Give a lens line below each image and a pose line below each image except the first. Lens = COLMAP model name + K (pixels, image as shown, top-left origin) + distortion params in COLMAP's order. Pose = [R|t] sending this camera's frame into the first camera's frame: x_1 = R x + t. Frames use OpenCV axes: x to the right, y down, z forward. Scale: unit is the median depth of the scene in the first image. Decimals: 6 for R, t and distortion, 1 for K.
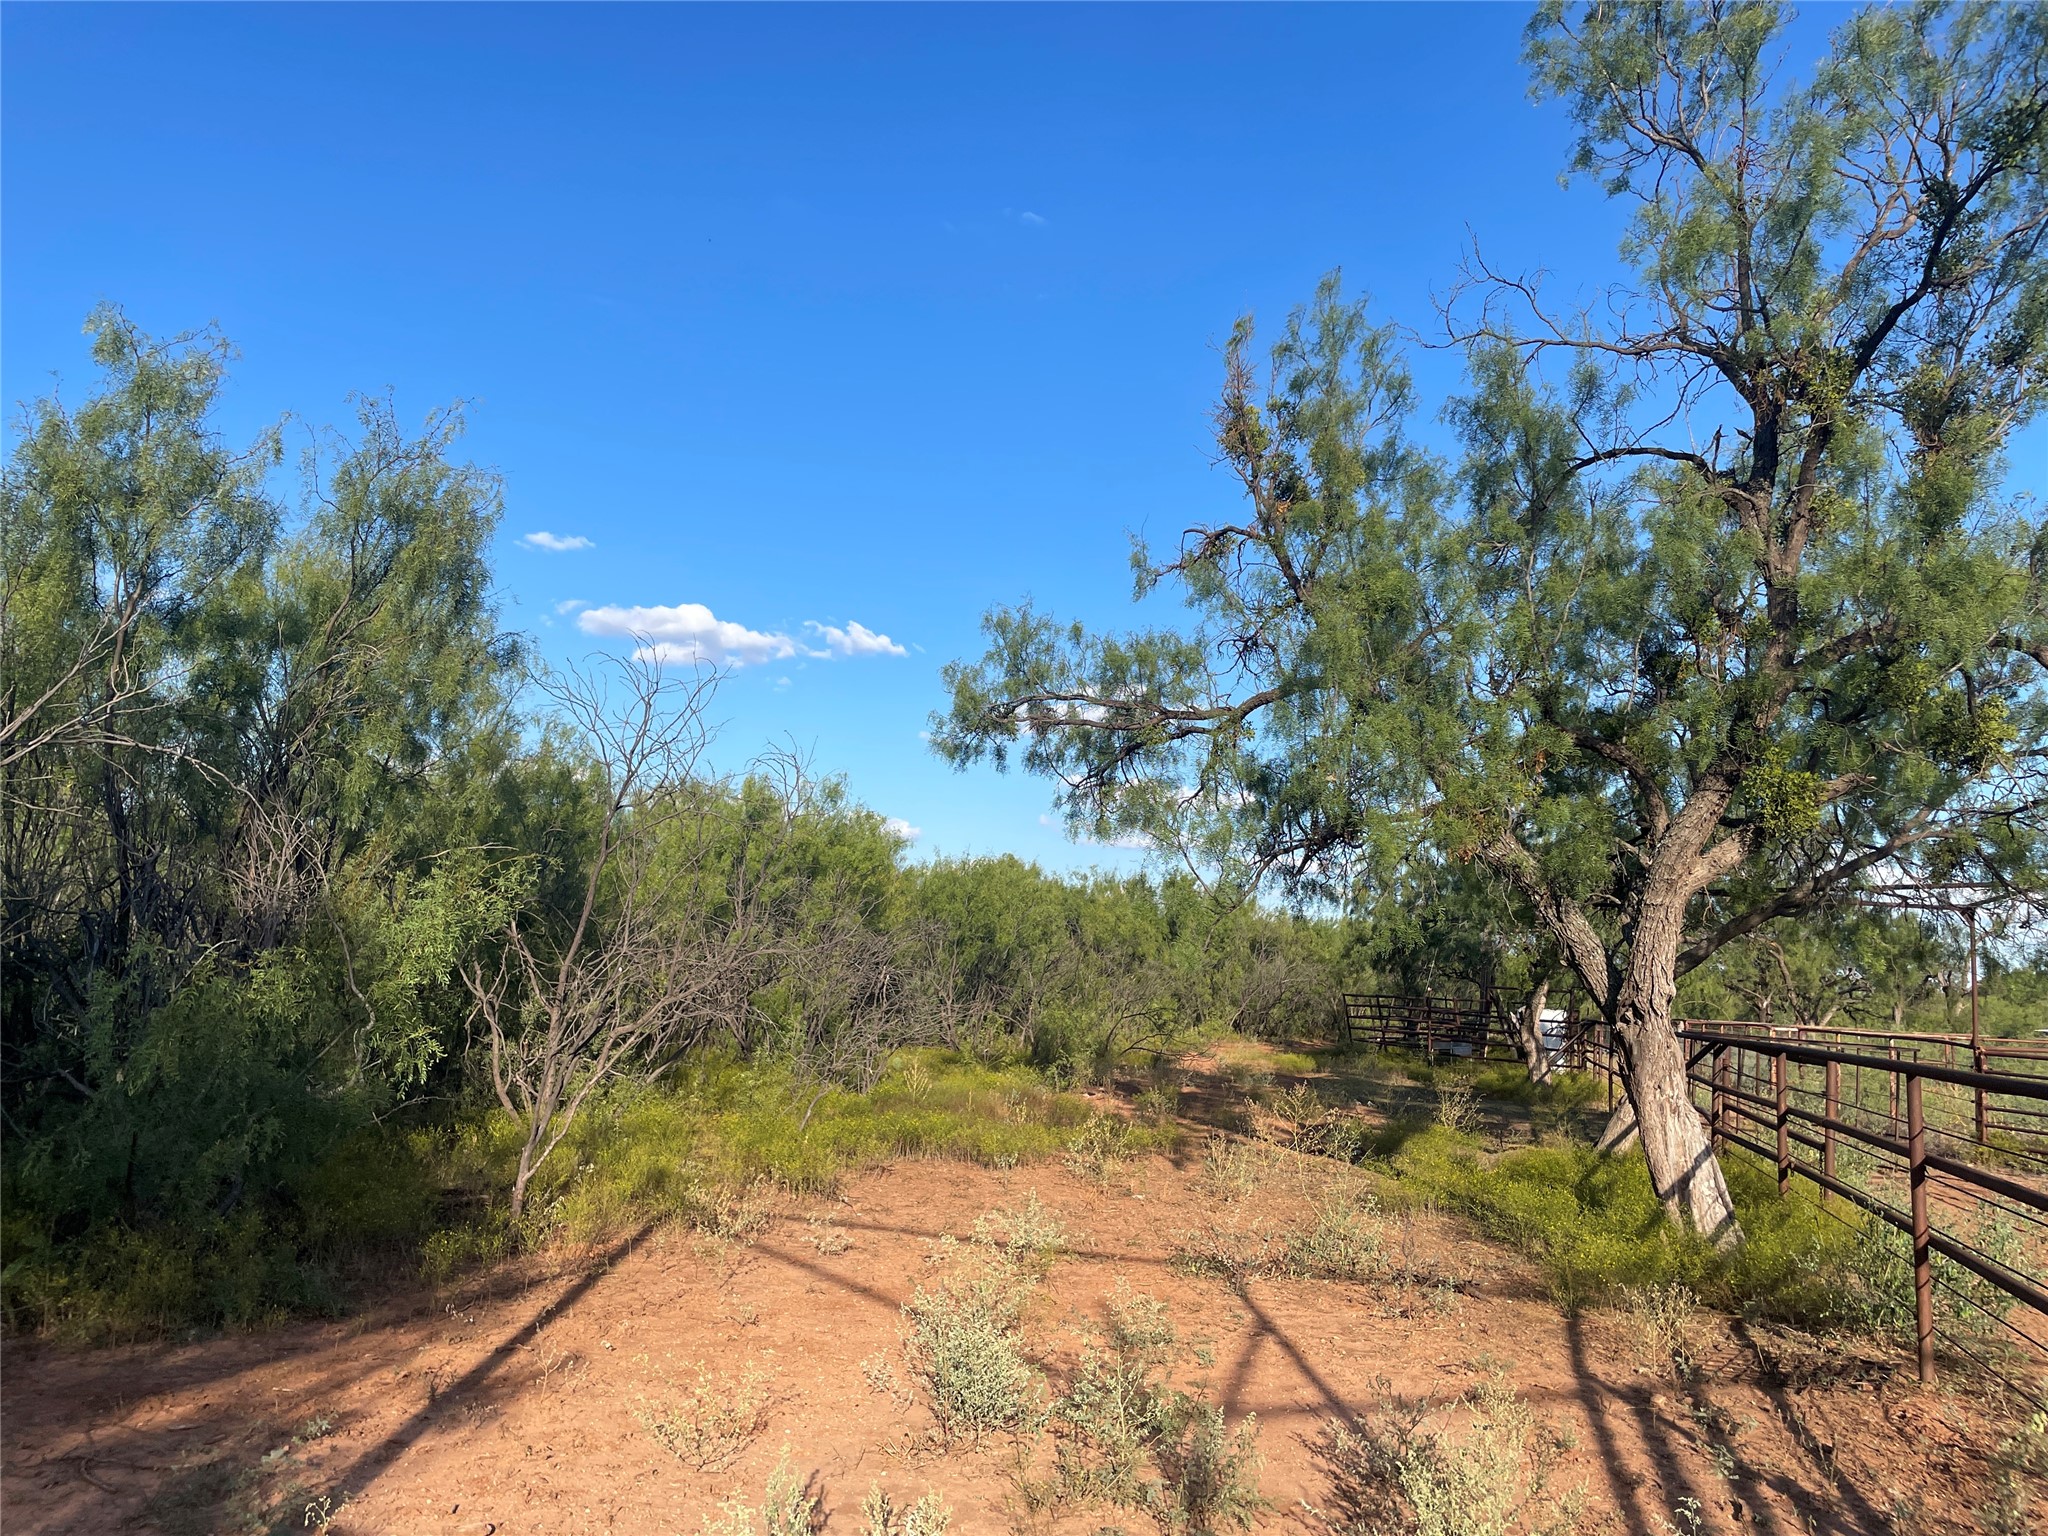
lens RADIAL K [[1532.0, 0, 993.5], [0, 1532.0, 754.5], [0, 0, 1]] dist [0.000289, -0.001310]
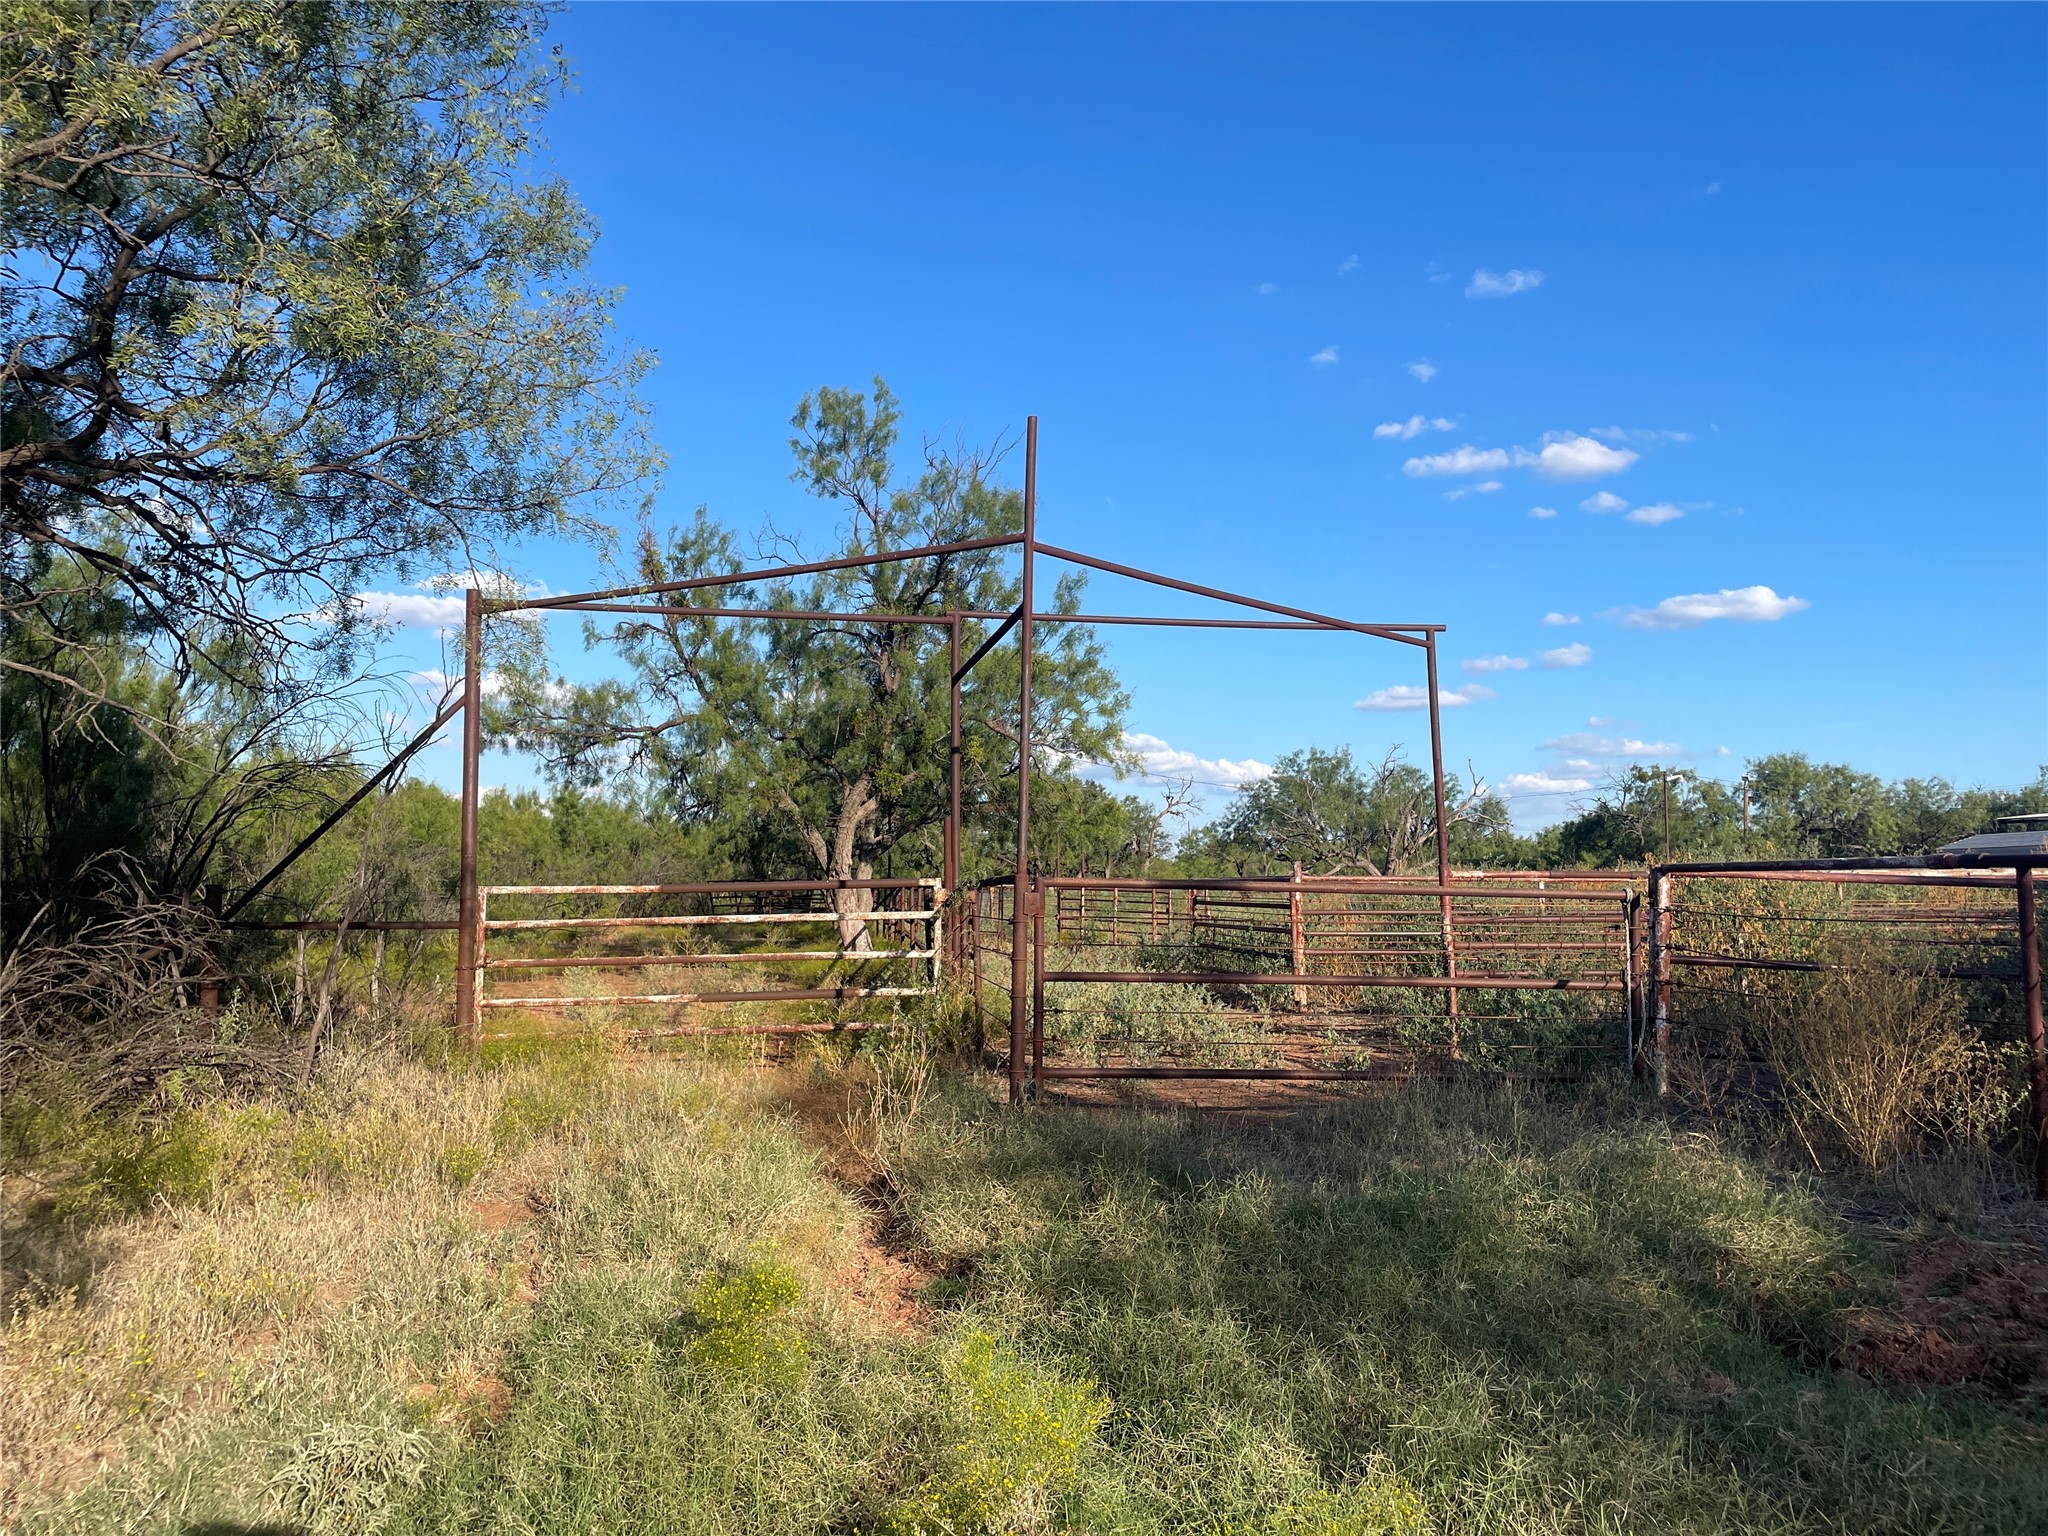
lens RADIAL K [[1532.0, 0, 993.5], [0, 1532.0, 754.5], [0, 0, 1]] dist [0.000289, -0.001310]
pose [[0.916111, -0.027926, 0.399950, -0.196817], [0.000874, 0.997708, 0.067661, -0.113915], [-0.400923, -0.061636, 0.914036, -0.816699]]
